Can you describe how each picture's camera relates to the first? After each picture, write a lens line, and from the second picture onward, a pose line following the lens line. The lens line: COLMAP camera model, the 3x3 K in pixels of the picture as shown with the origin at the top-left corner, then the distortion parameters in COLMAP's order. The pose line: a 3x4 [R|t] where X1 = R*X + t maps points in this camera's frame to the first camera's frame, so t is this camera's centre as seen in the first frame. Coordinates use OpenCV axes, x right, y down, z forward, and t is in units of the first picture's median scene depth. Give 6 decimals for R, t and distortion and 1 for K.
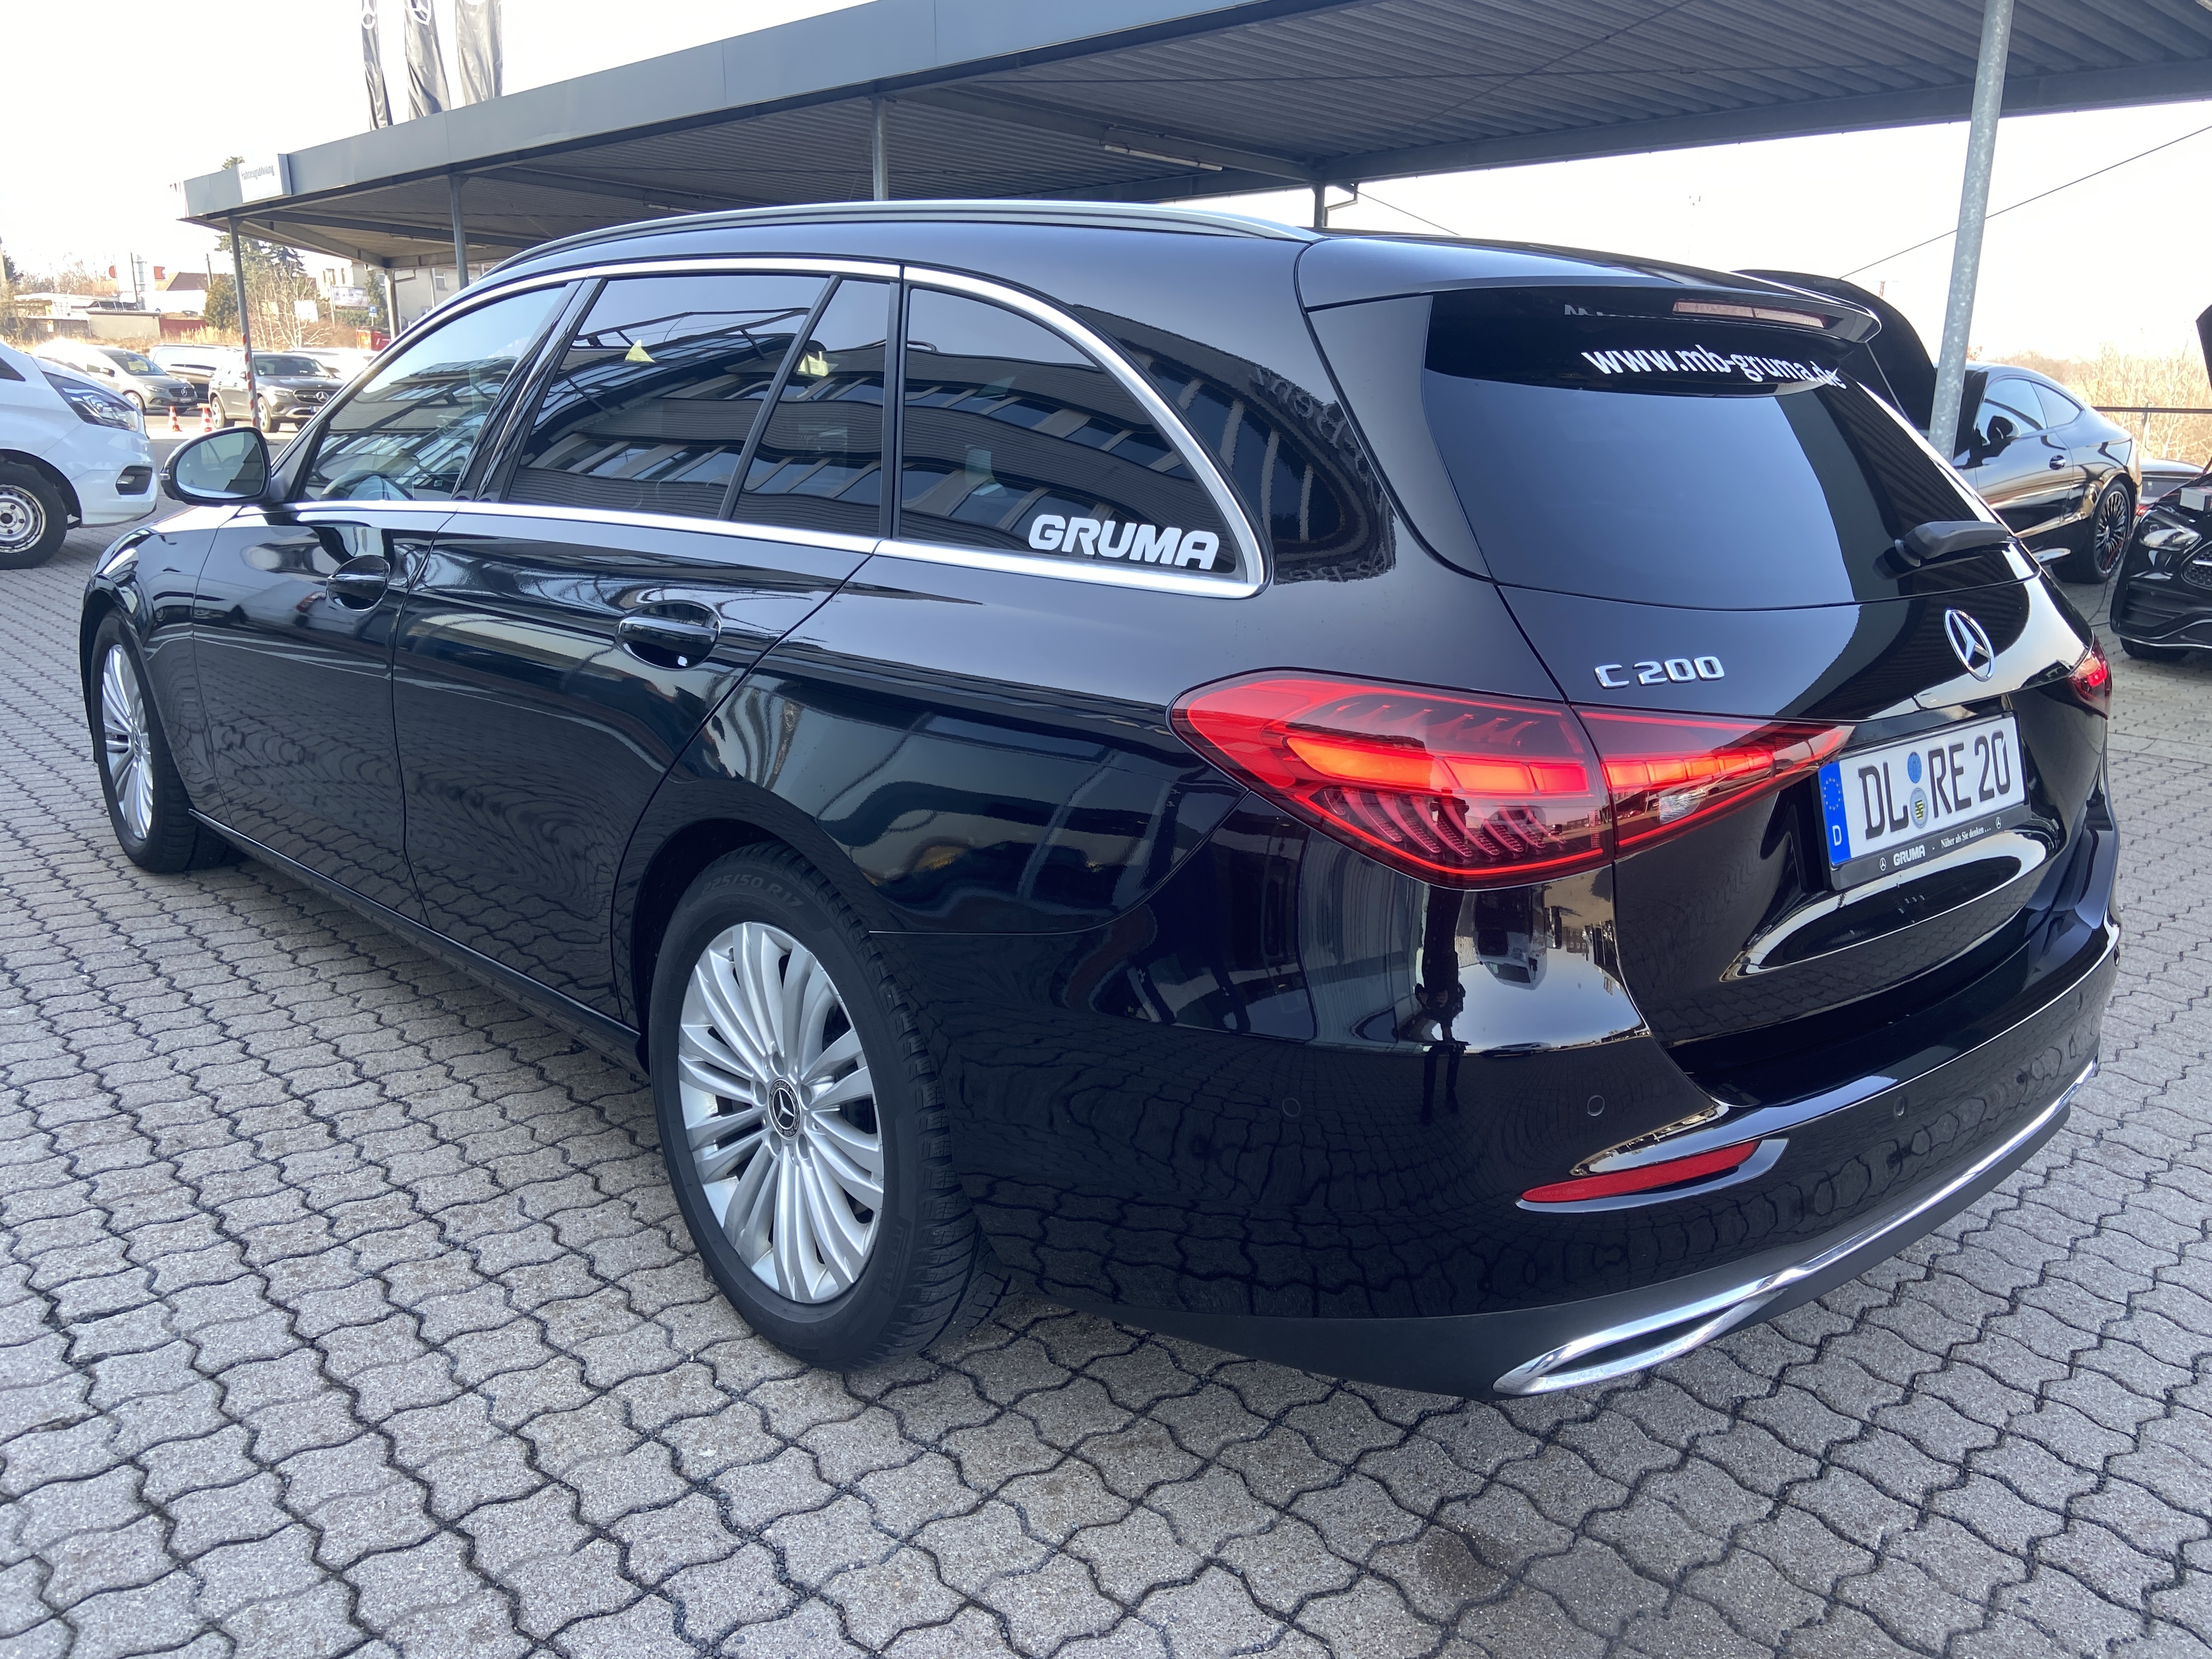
lens RADIAL K [[1644.7, 0, 1122.1], [0, 1644.7, 834.5], [0, 0, 1]] dist [0.057100, -0.039336]
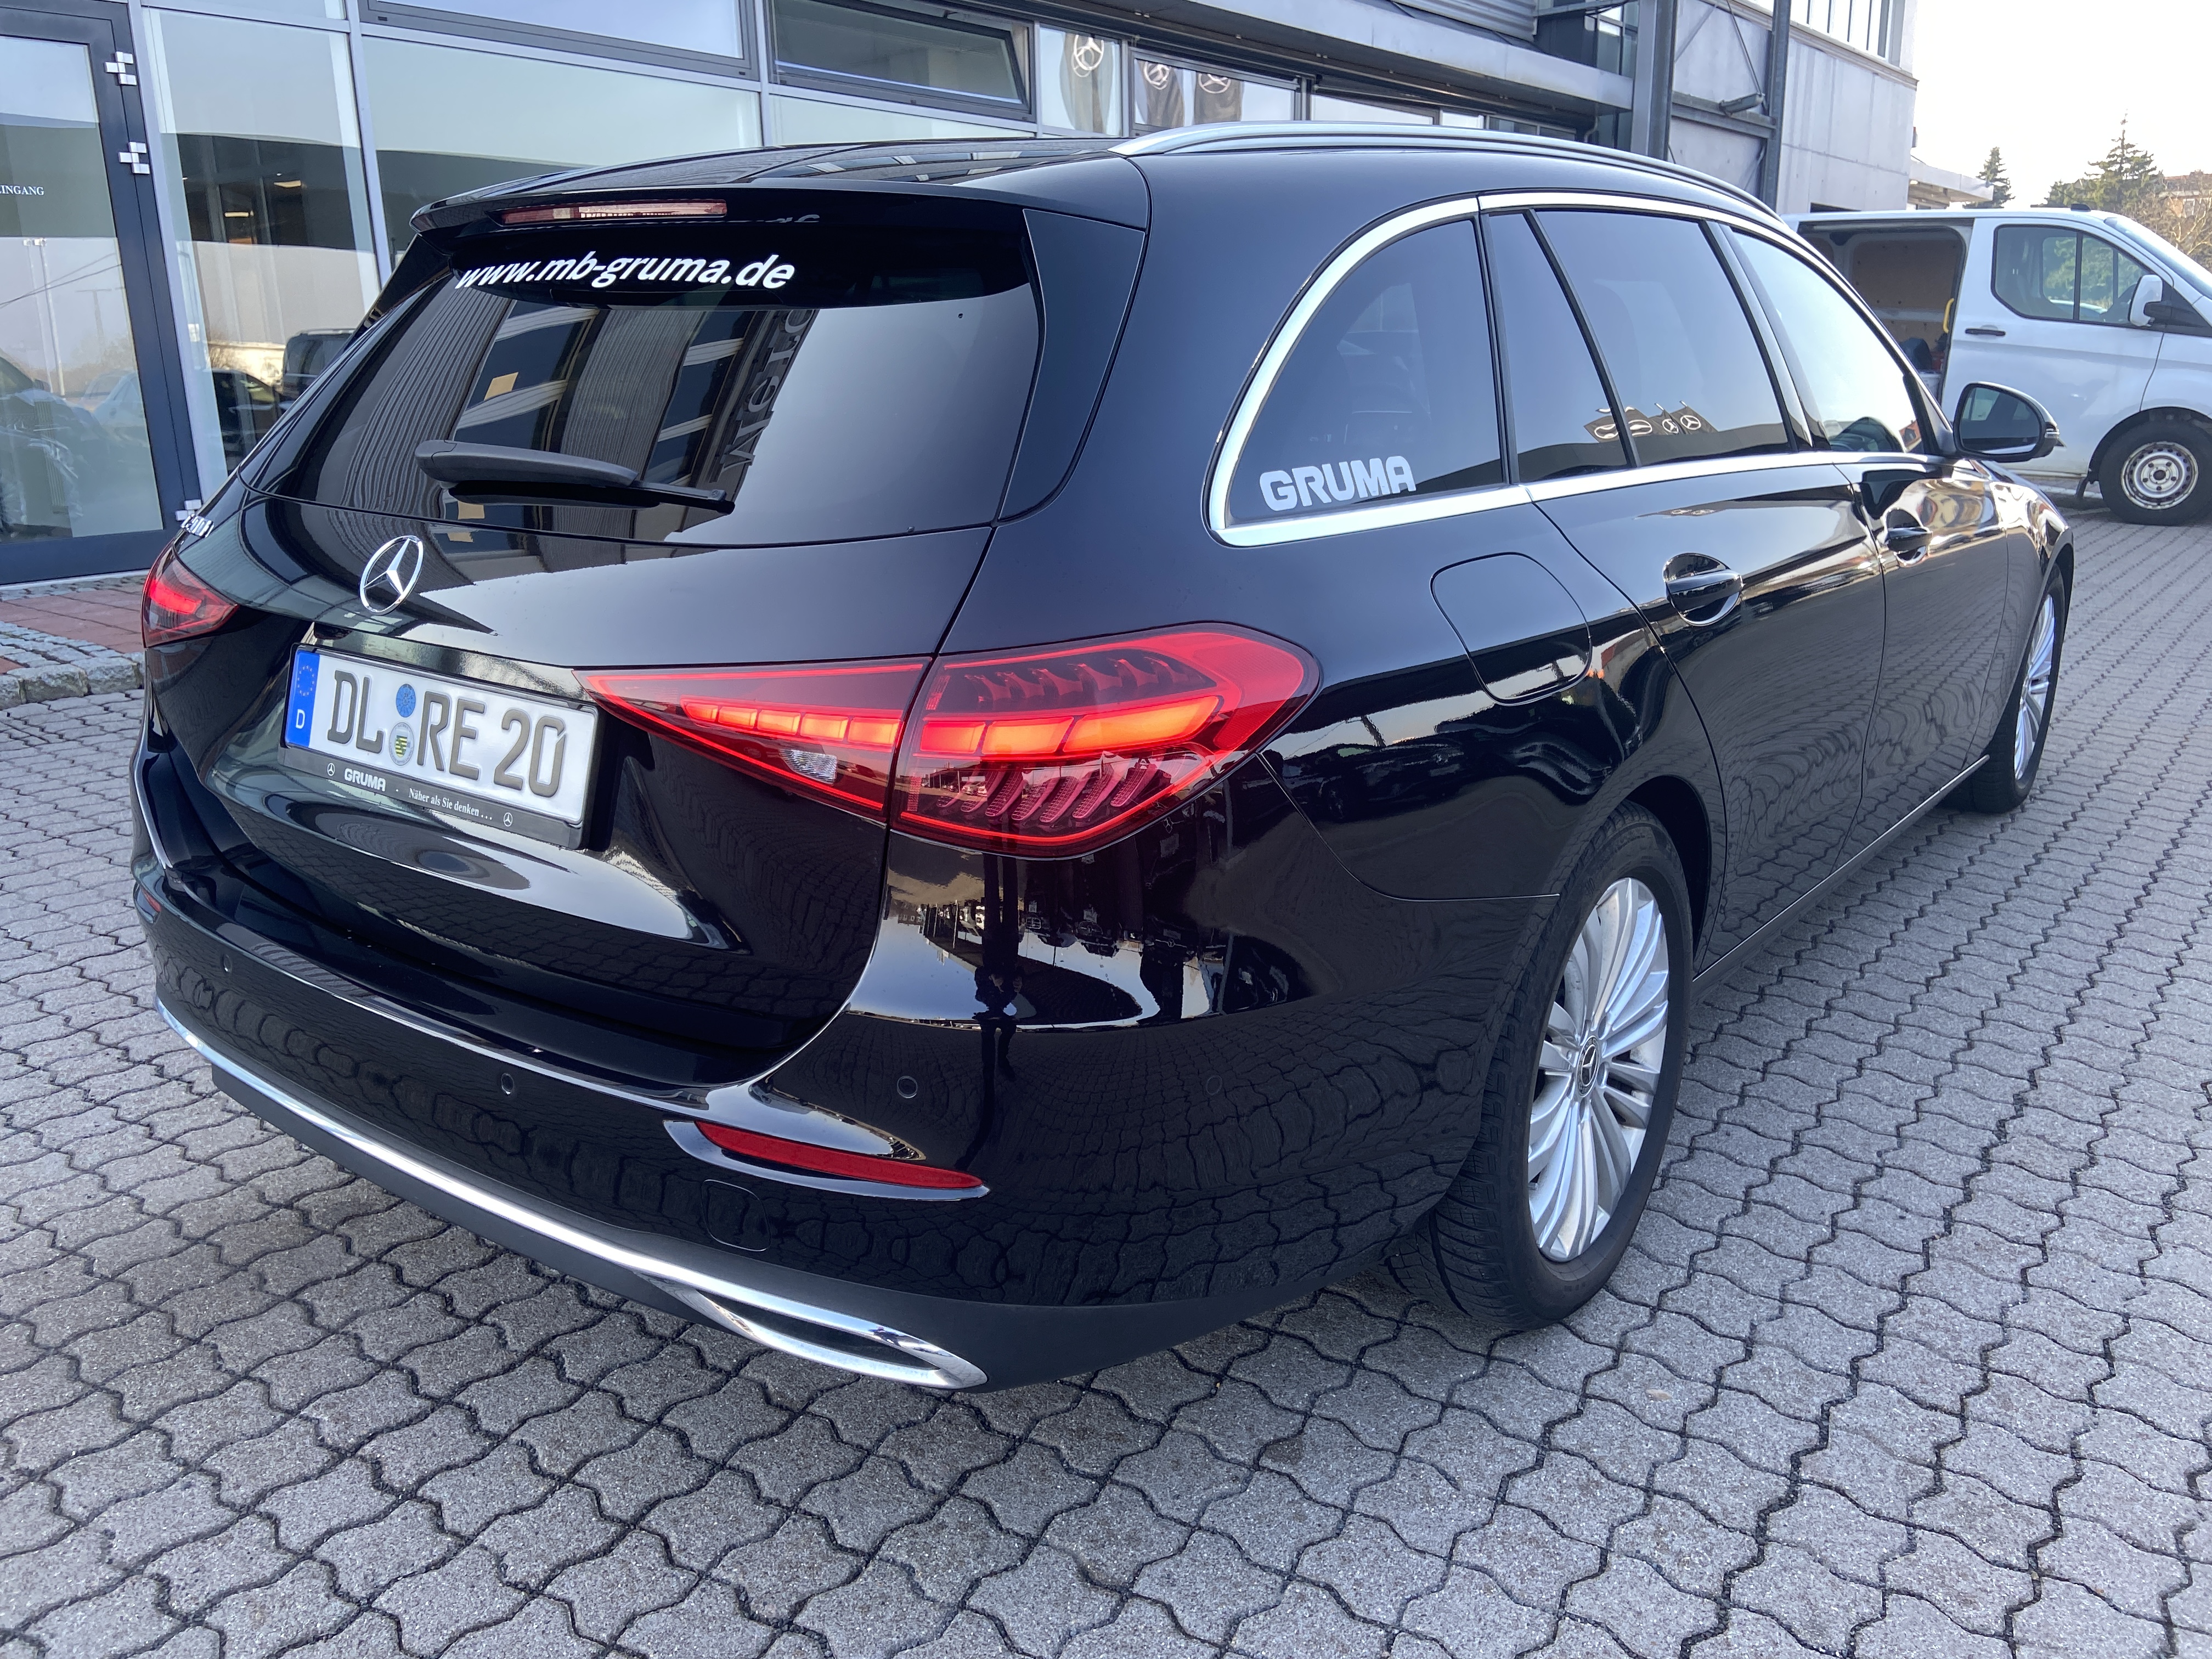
lens RADIAL K [[1644.7, 0, 1117.3], [0, 1644.7, 817.4], [0, 0, 1]] dist [0.057100, -0.039336]
pose [[0.193334, 0.250238, -0.948685, 1.202429], [-0.242241, 0.949168, 0.200998, -0.216740], [0.950758, 0.190950, 0.244124, 0.963154]]
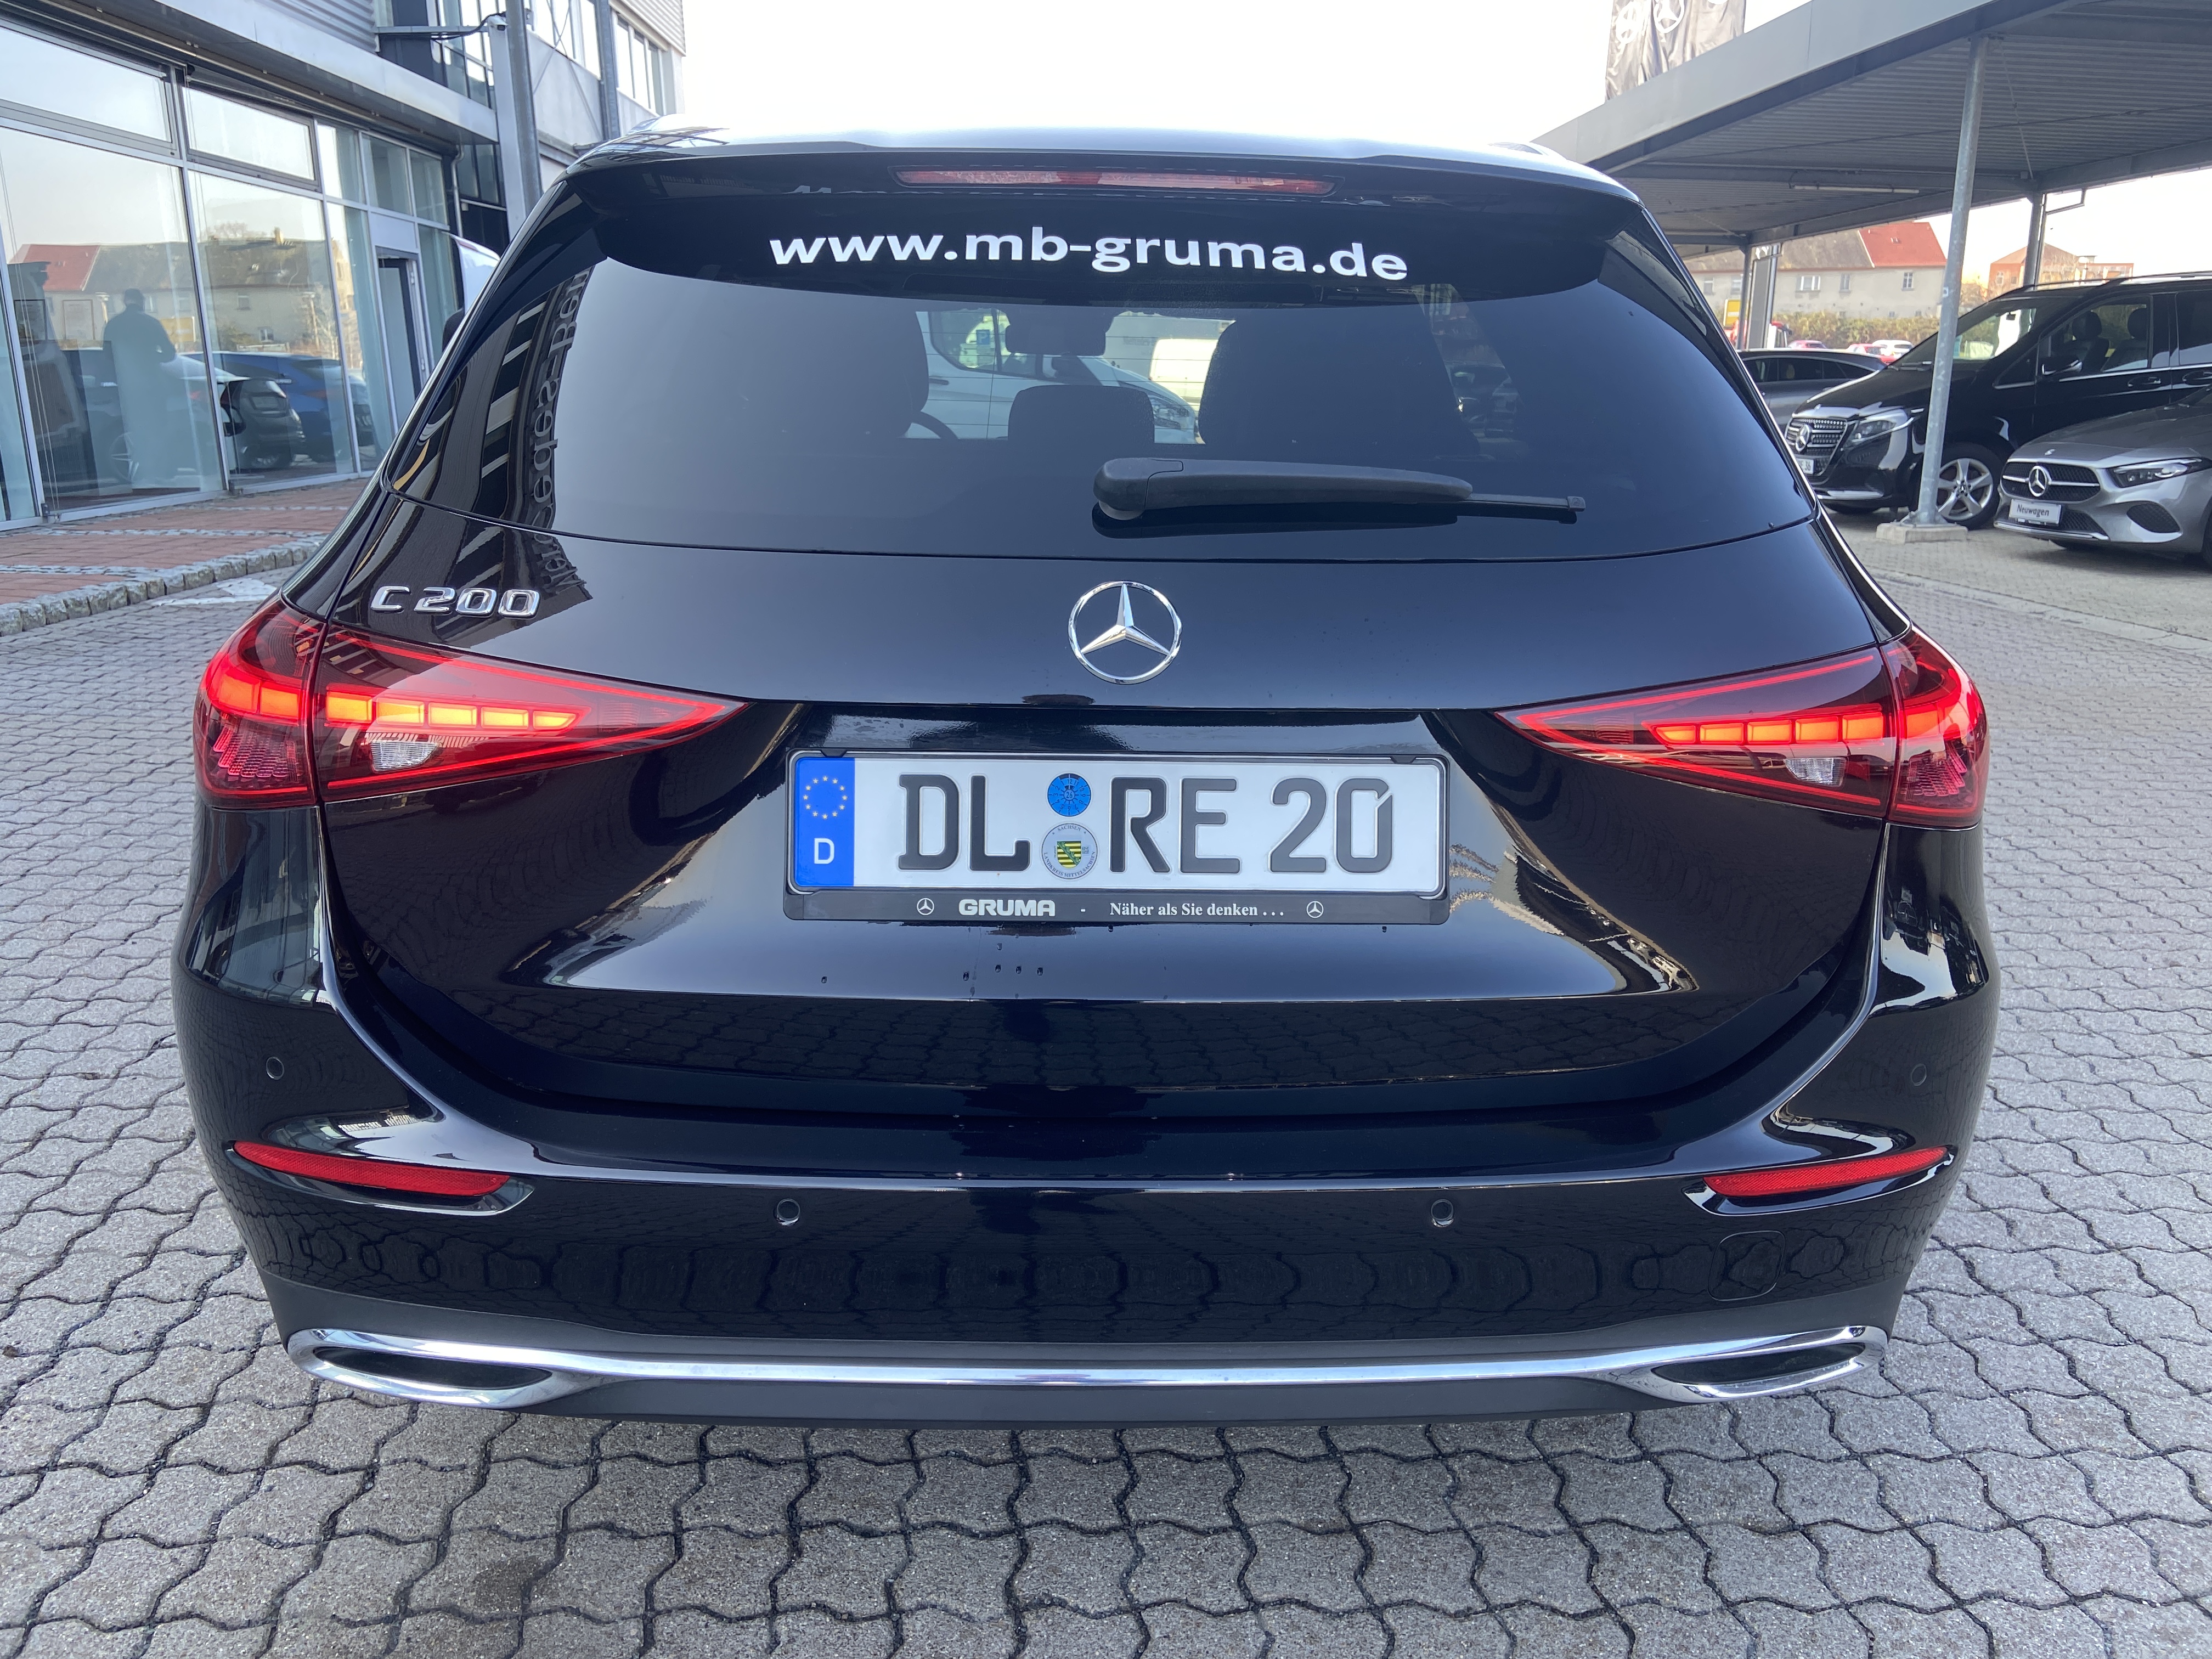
lens RADIAL K [[1644.7, 0, 1091.8], [0, 1644.7, 823.8], [0, 0, 1]] dist [0.057100, -0.039336]
pose [[0.763216, 0.151043, -0.628242, 0.773558], [-0.155255, 0.986678, 0.048608, -0.052953], [0.627214, 0.060439, 0.776498, 0.373240]]
